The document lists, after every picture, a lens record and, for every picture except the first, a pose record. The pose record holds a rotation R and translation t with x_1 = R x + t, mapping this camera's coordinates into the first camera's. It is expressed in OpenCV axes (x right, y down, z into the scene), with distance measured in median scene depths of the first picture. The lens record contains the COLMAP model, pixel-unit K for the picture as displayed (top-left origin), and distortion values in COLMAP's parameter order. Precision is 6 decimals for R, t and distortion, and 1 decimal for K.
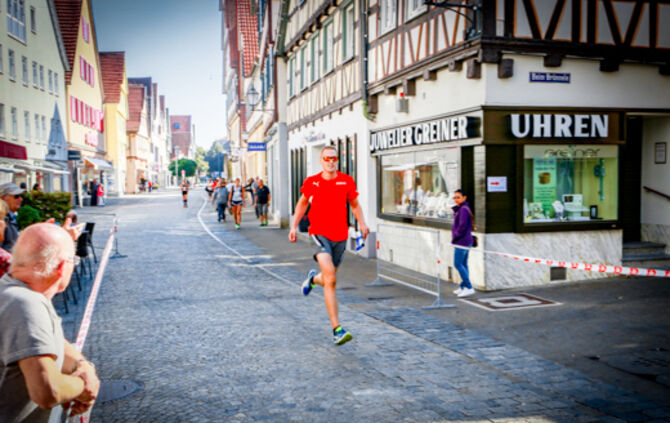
lens RADIAL K [[732.4, 0, 336.8], [0, 732.4, 224.4], [0, 0, 1]] dist [0.004559, 0.004638]
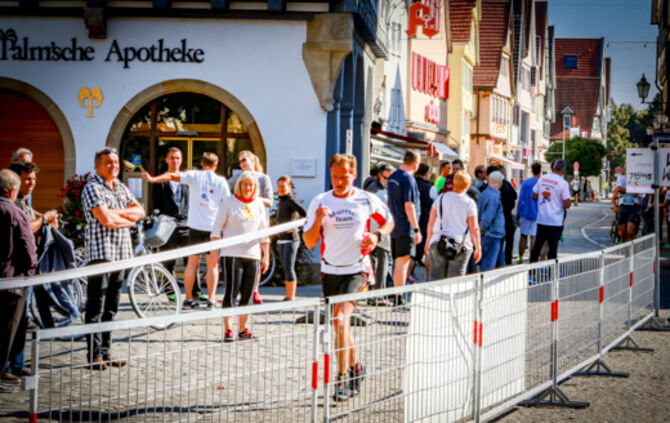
lens RADIAL K [[2097.7, 0, 335.0], [0, 2097.7, 211.5], [0, 0, 1]] dist [0.052120, 0.552565]
pose [[0.946866, 0.039775, -0.319159, 0.132009], [-0.055519, 0.997641, -0.040380, 0.037313], [0.316800, 0.055954, 0.946840, -0.574529]]
